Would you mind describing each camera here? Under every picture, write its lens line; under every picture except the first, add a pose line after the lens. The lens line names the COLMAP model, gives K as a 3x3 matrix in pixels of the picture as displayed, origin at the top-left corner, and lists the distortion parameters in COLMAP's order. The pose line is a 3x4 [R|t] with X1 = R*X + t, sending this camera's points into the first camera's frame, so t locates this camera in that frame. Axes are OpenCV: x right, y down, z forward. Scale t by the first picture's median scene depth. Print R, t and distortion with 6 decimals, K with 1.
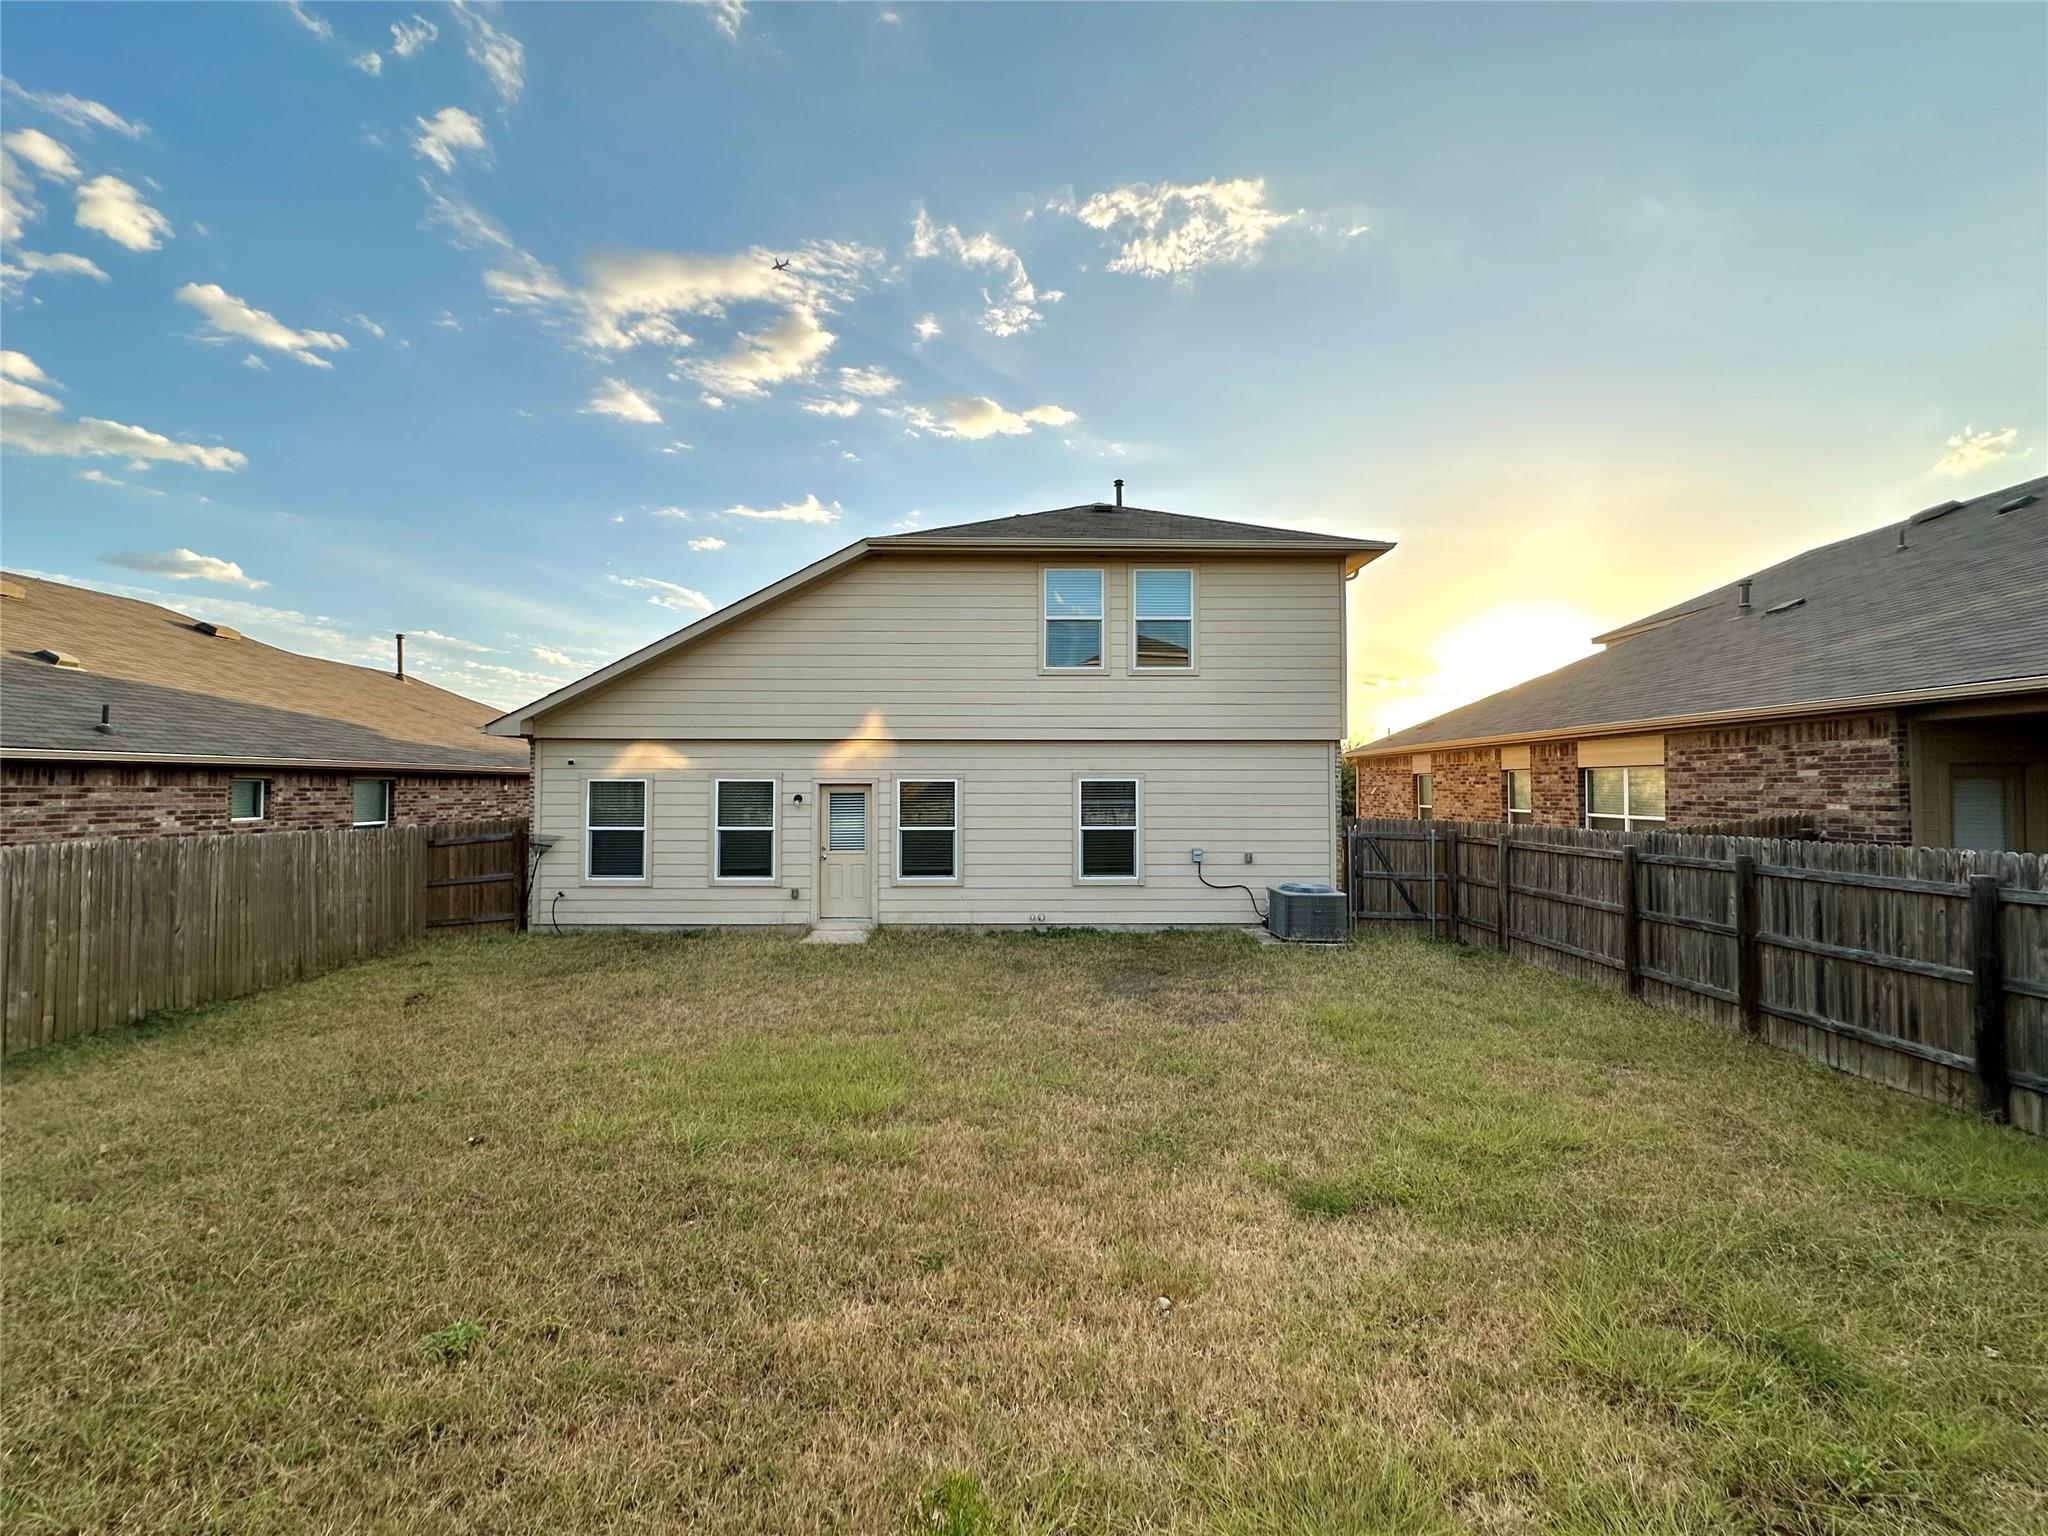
lens RADIAL K [[816.8, 0, 1021.5], [0, 816.8, 760.6], [0, 0, 1]] dist [-0.005716, 0.000384]
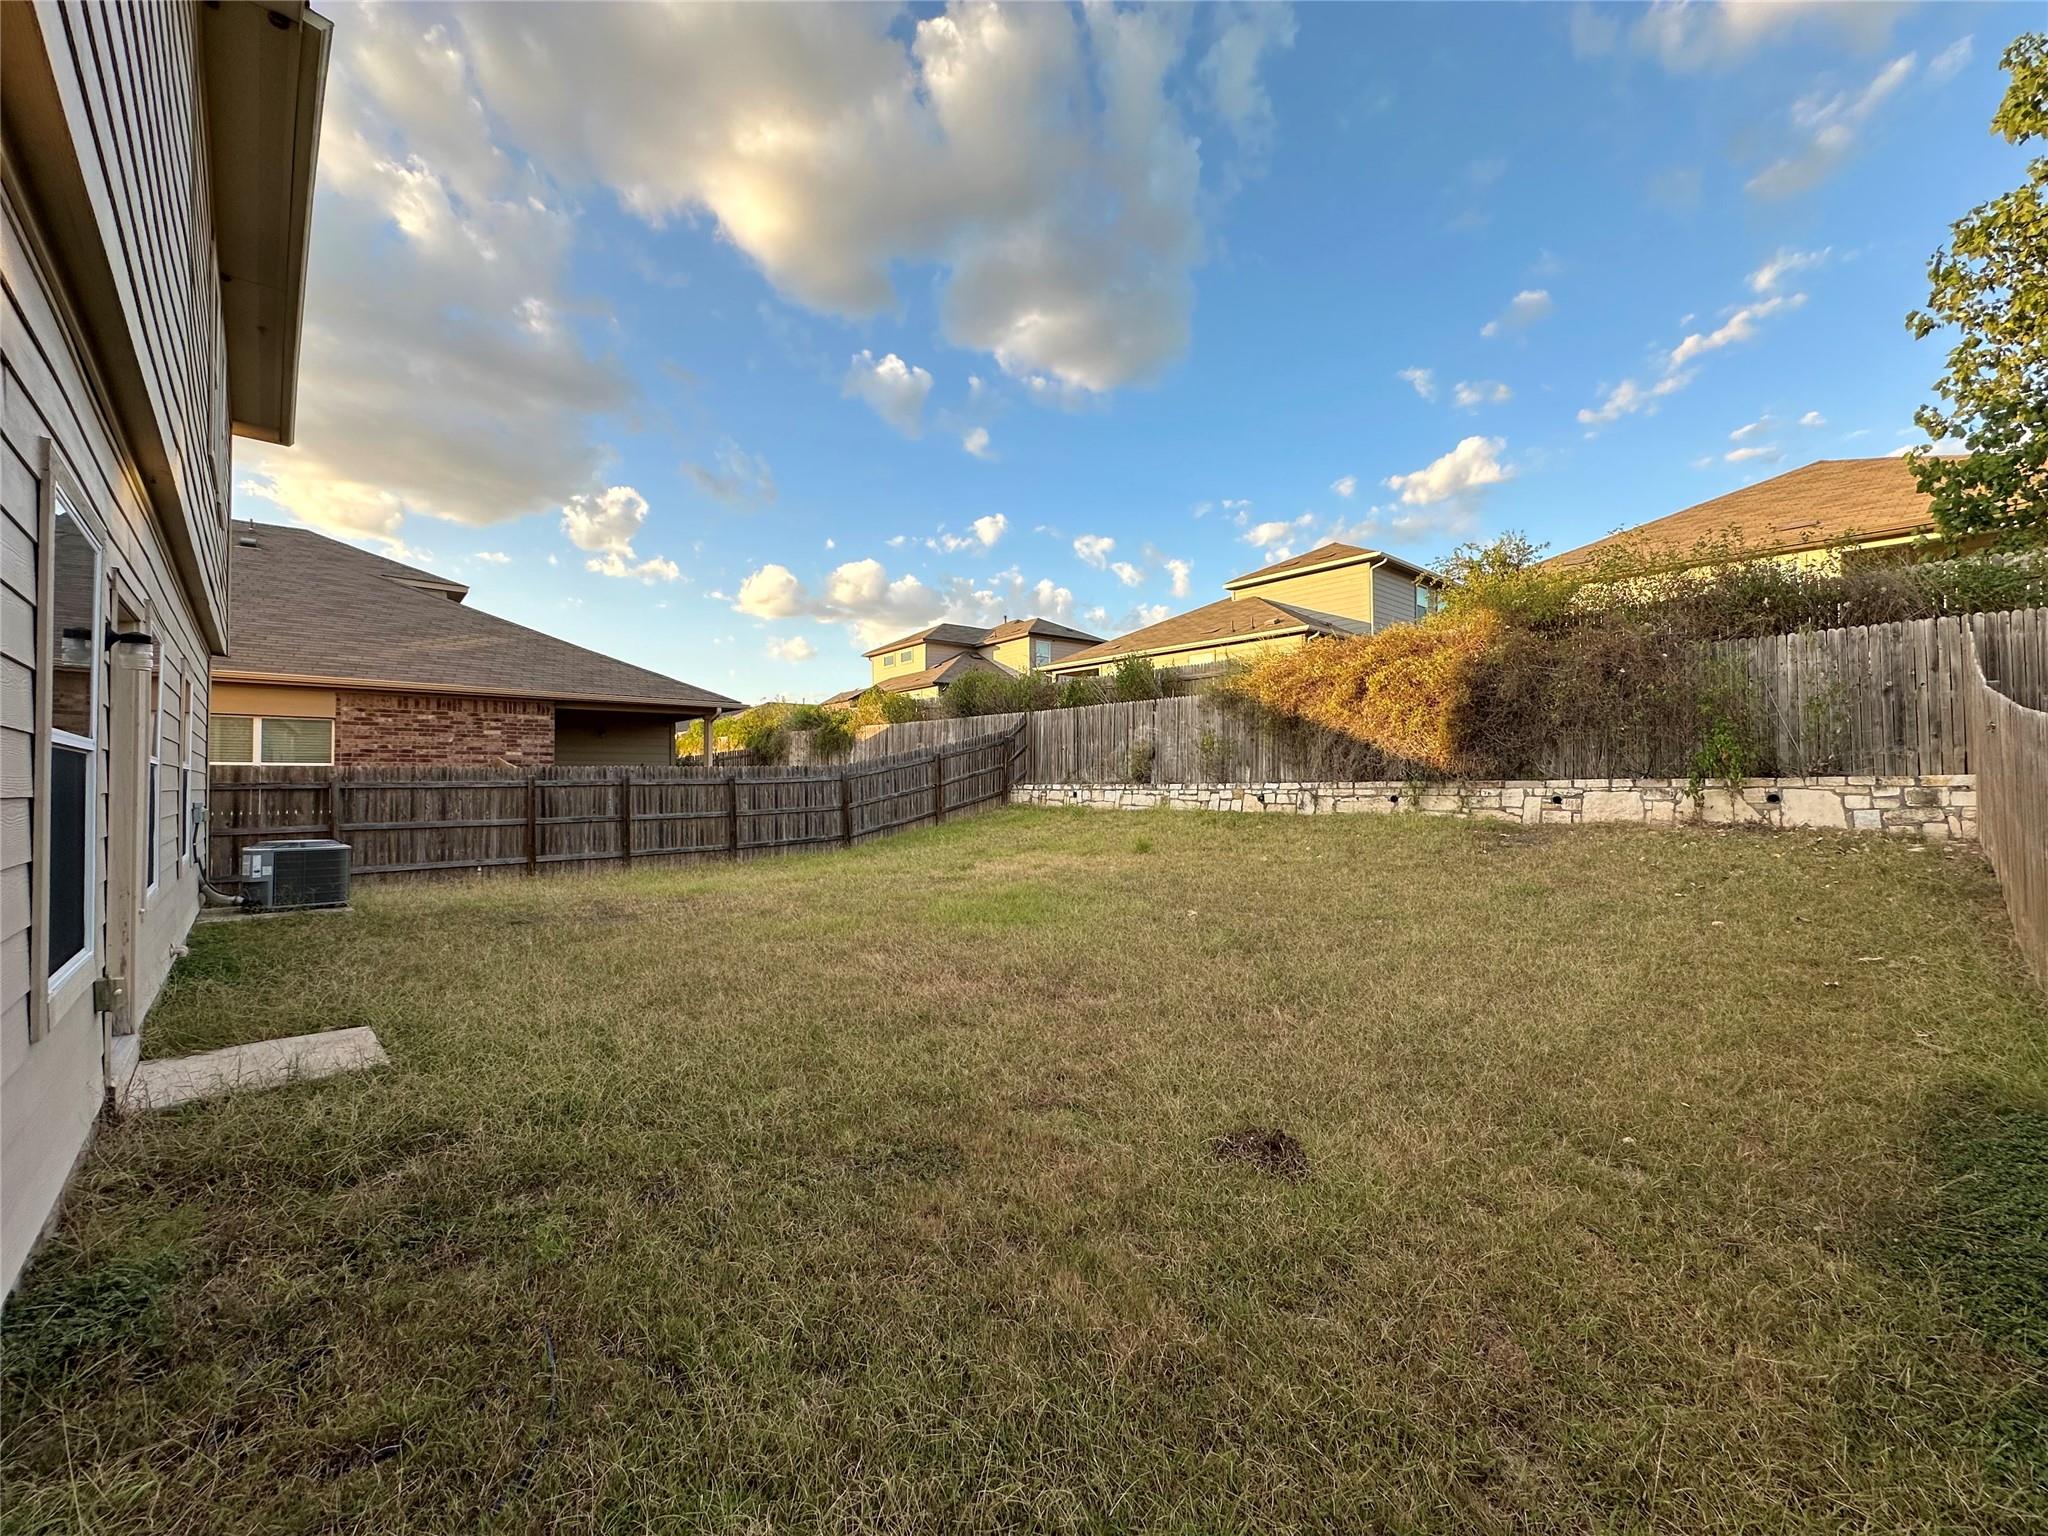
lens RADIAL K [[816.8, 0, 1029.4], [0, 816.8, 773.3], [0, 0, 1]] dist [-0.005716, 0.000384]
pose [[-0.675501, 0.011343, 0.737271, -0.667959], [-0.019286, 0.999268, -0.033044, 0.093395], [-0.737106, -0.036540, -0.674788, 0.945486]]
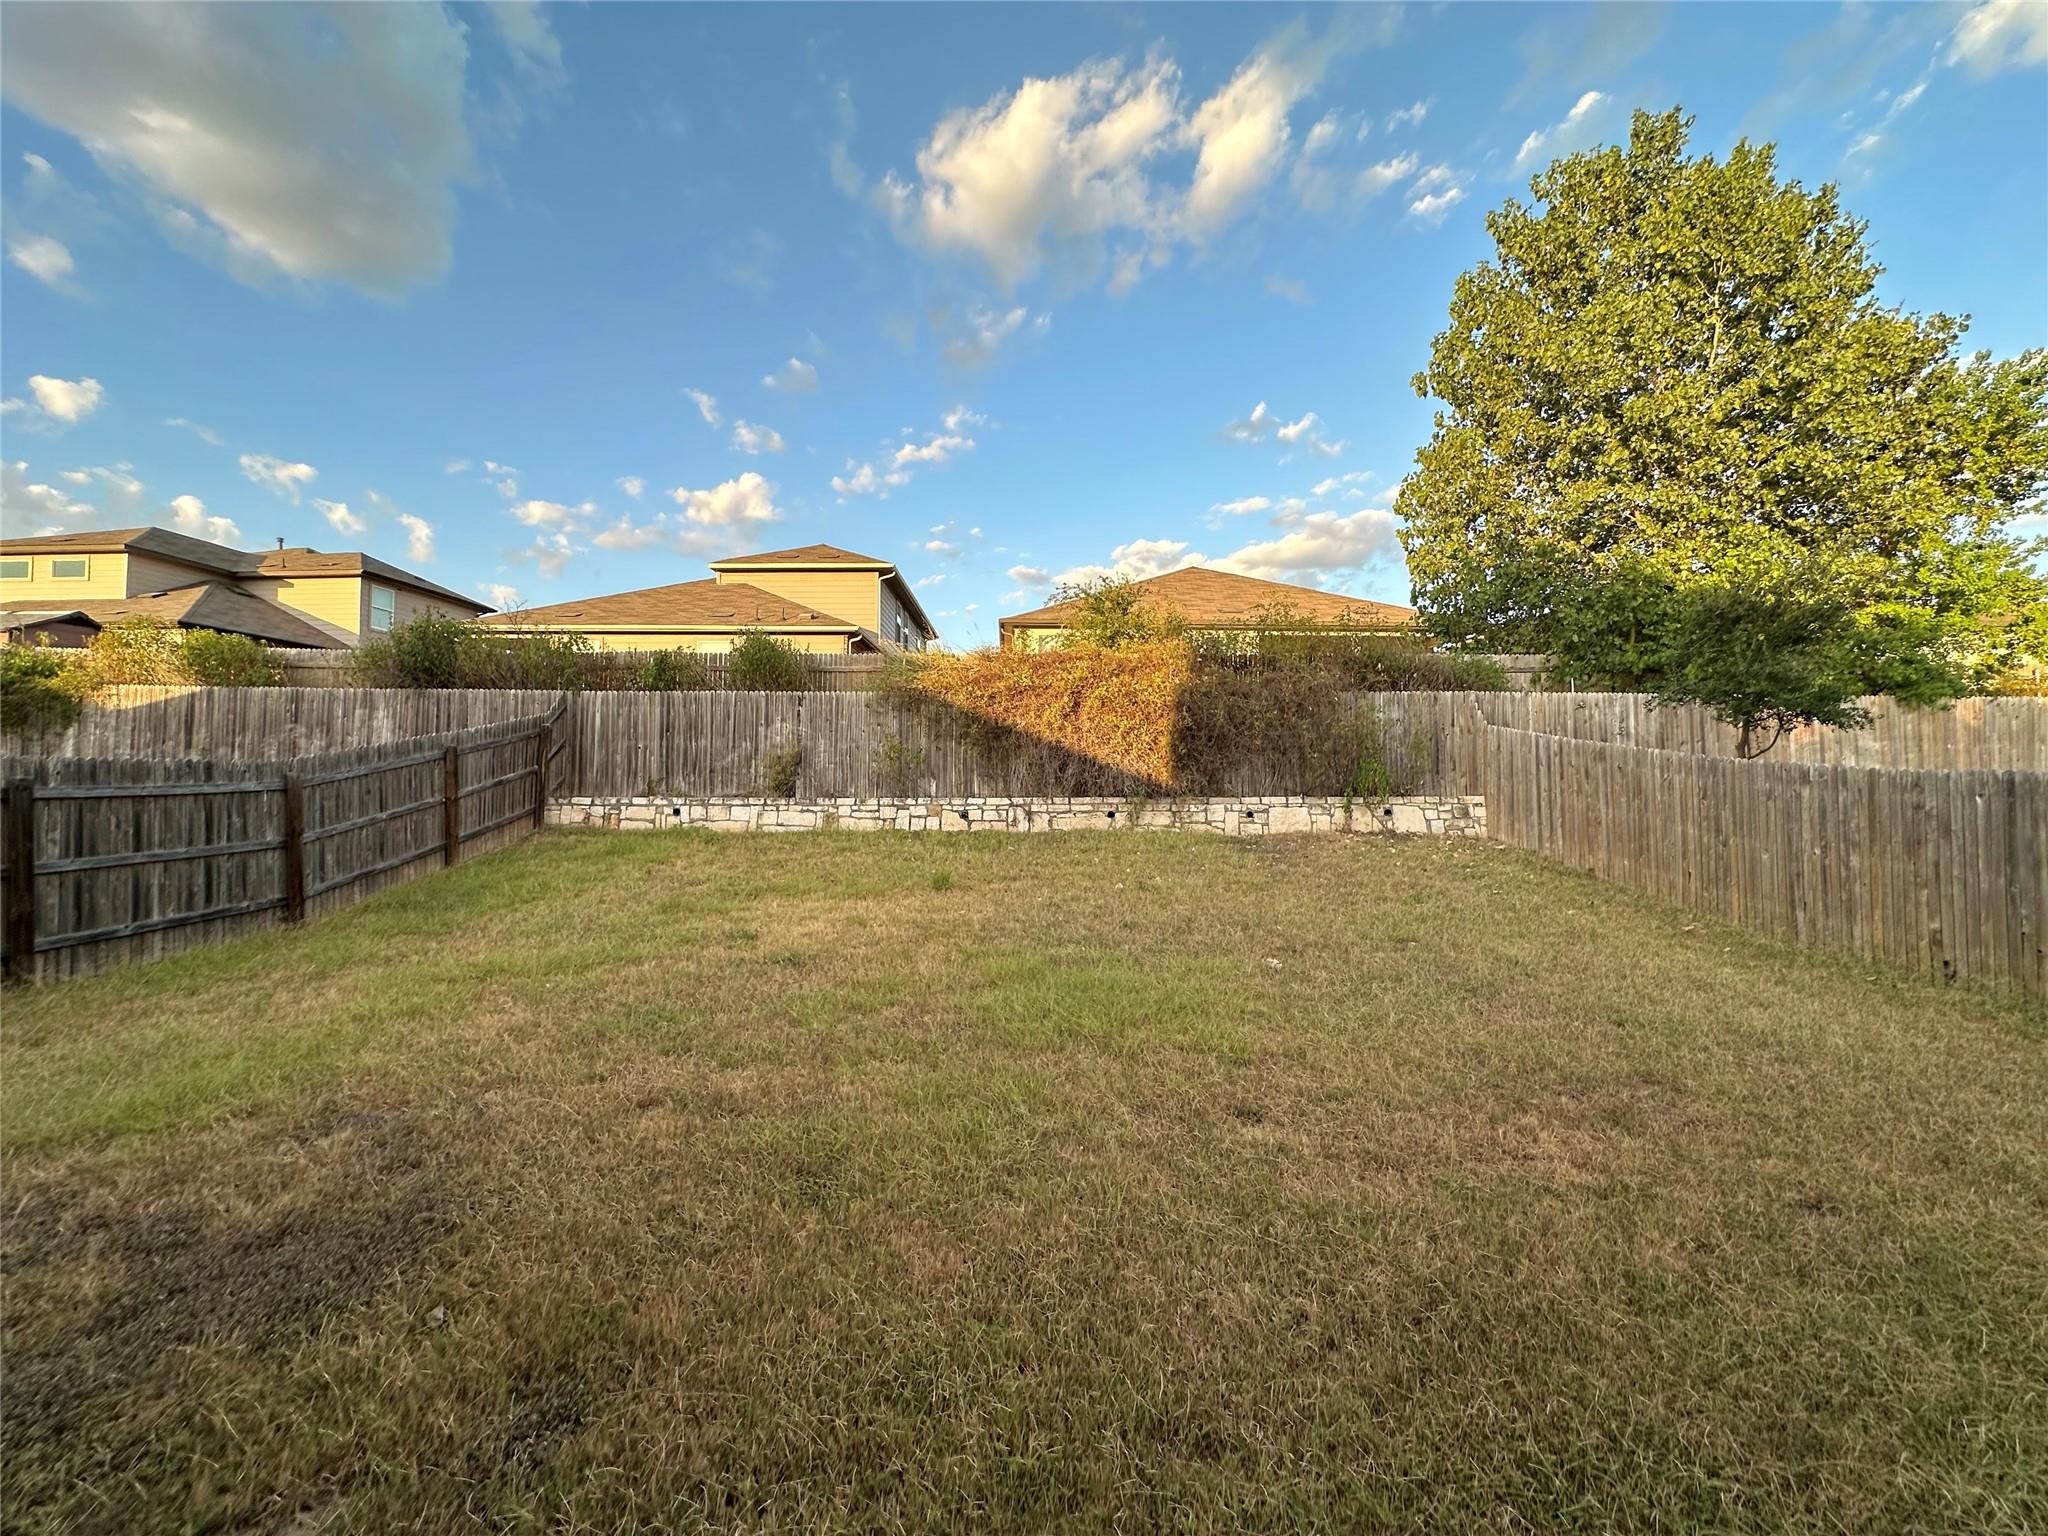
lens RADIAL K [[816.8, 0, 1021.1], [0, 816.8, 763.2], [0, 0, 1]] dist [-0.005716, 0.000384]
pose [[-0.999991, -0.004301, -0.000160, -0.084367], [-0.004282, 0.997816, -0.065922, 0.086242], [0.000443, -0.065921, -0.997825, 0.951001]]
